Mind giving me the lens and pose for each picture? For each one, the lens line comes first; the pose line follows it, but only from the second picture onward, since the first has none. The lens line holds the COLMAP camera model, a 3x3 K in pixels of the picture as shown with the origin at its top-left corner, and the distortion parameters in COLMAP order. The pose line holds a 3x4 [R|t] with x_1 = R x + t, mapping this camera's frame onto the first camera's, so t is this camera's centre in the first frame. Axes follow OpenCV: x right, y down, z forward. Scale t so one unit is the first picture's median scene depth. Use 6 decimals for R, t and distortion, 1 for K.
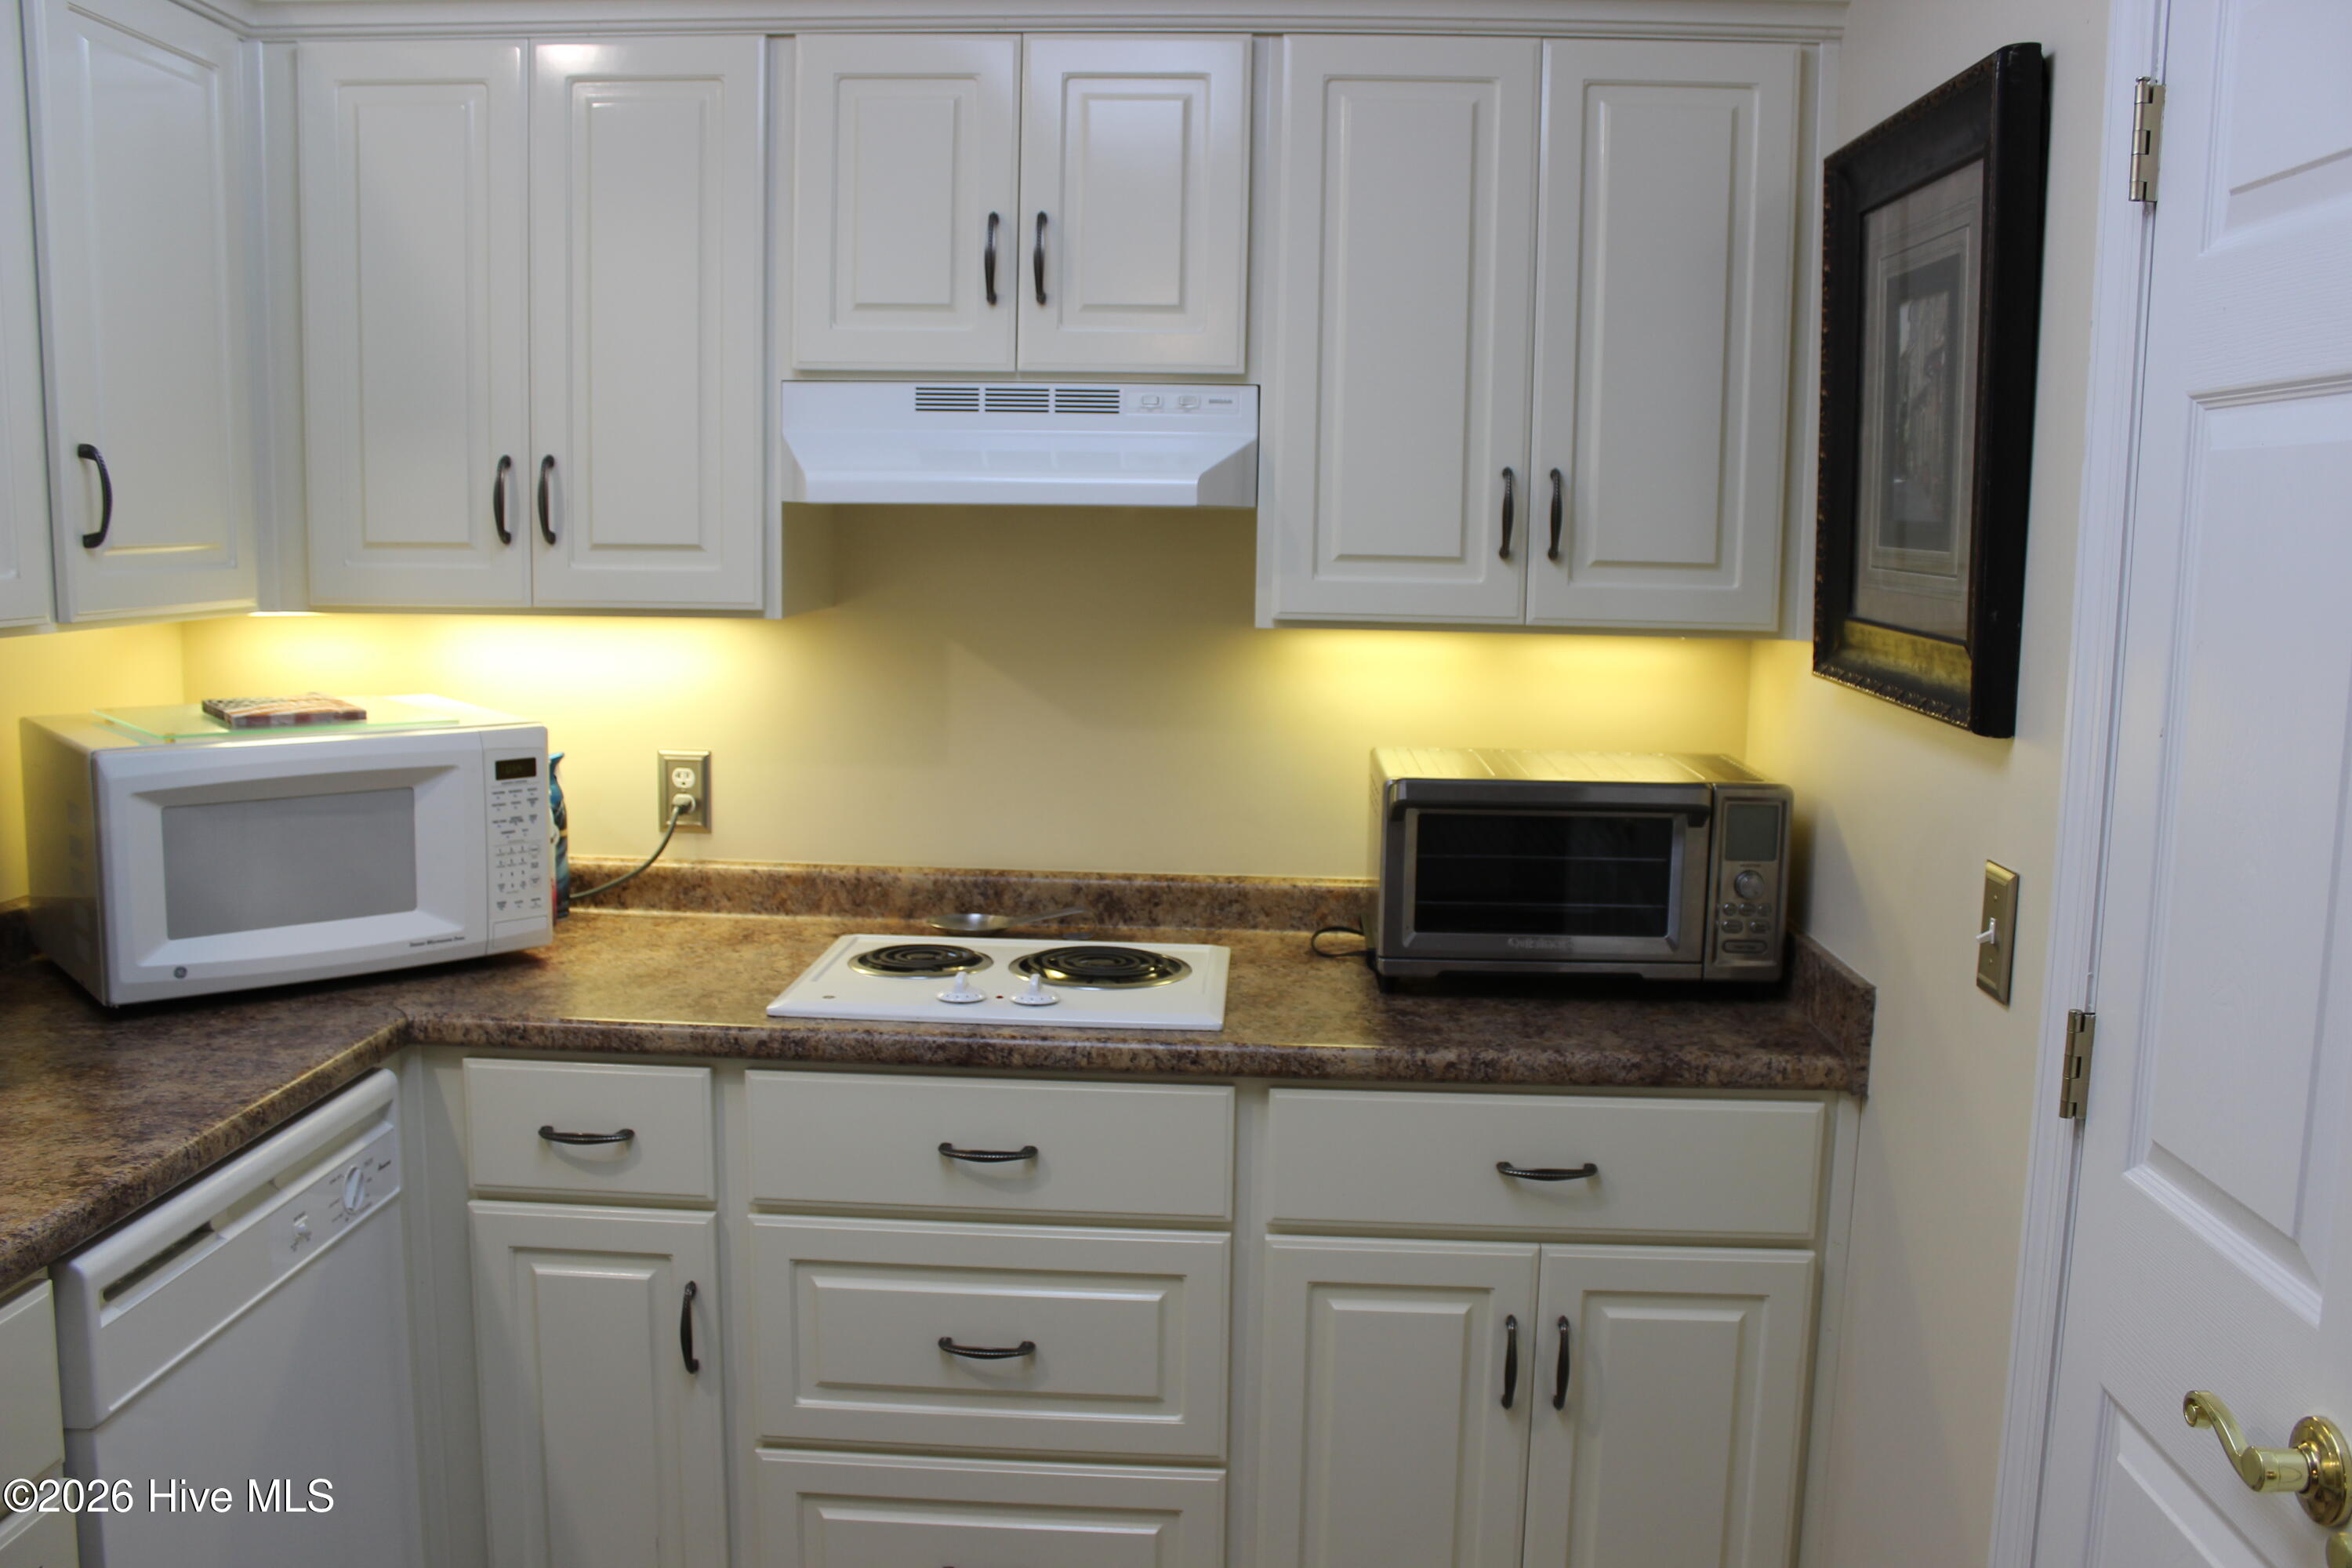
lens RADIAL K [[1981.3, 0, 1189.0], [0, 1981.3, 781.9], [0, 0, 1]] dist [-0.162339, 0.153372]
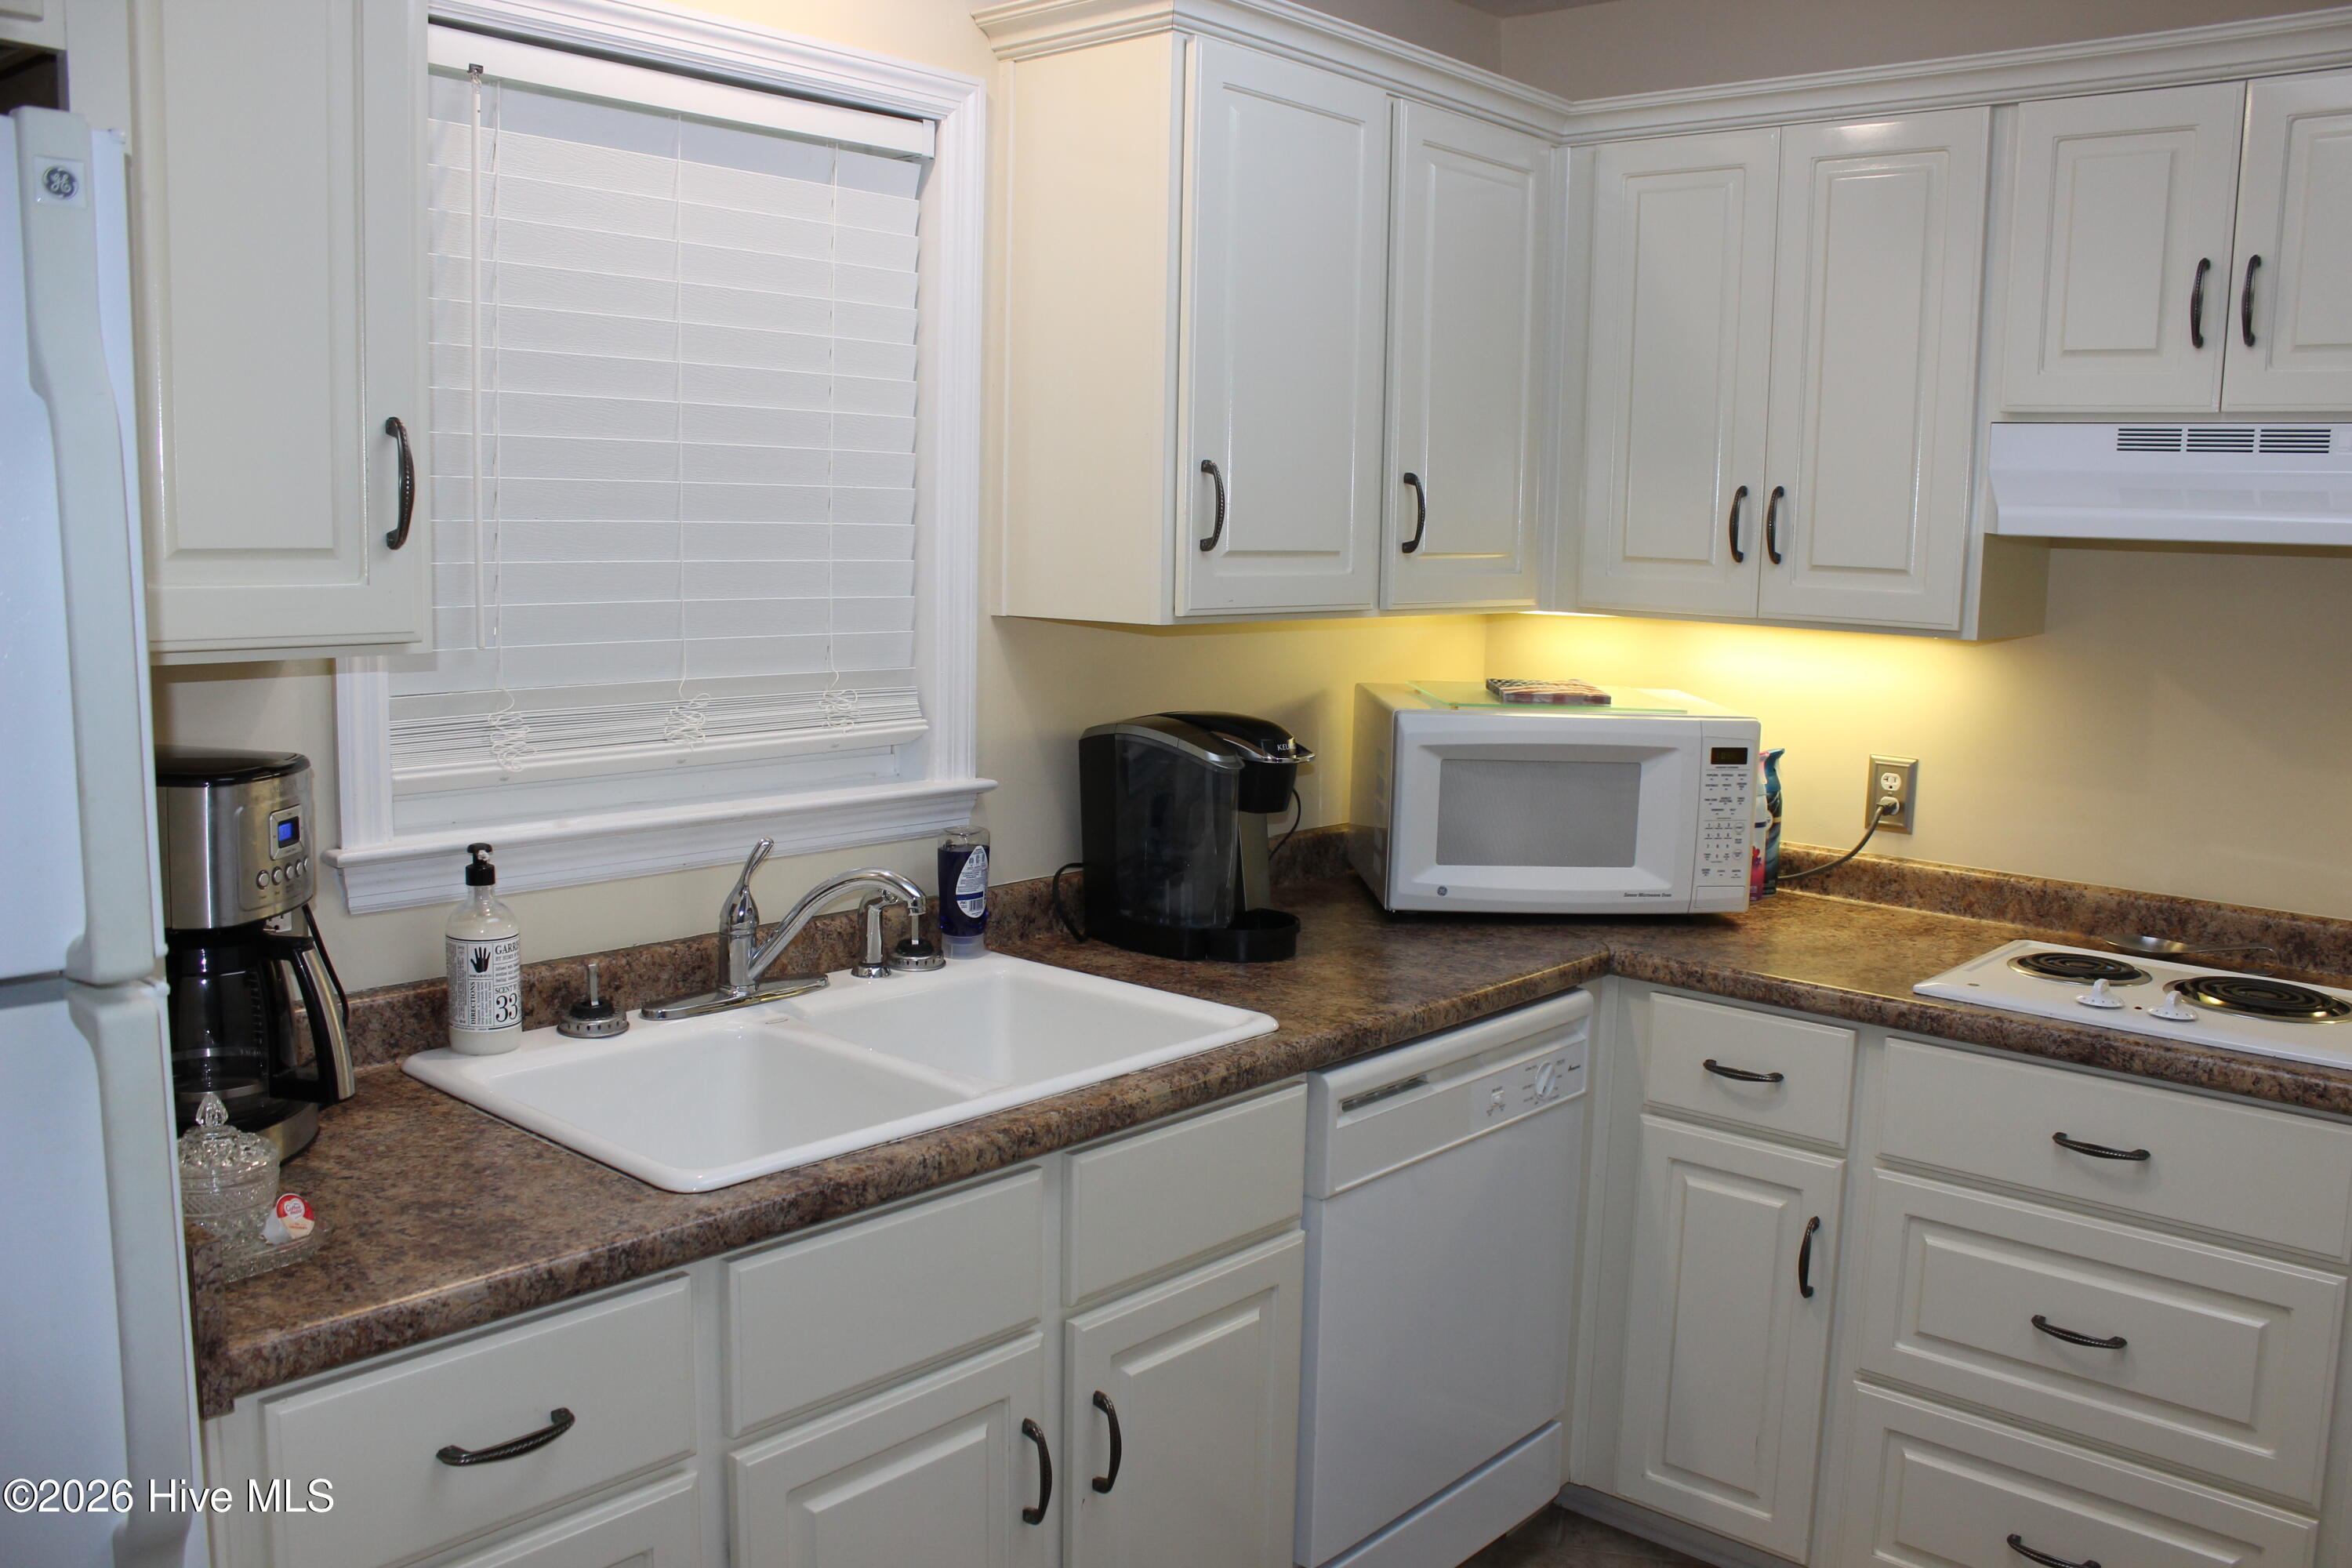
lens RADIAL K [[1981.3, 0, 1182.0], [0, 1981.3, 800.9], [0, 0, 1]] dist [-0.162339, 0.153372]
pose [[0.781624, 0.092050, -0.616921, 0.128719], [-0.094298, 0.995121, 0.029008, 0.017892], [0.616581, 0.035501, 0.786490, -0.123976]]
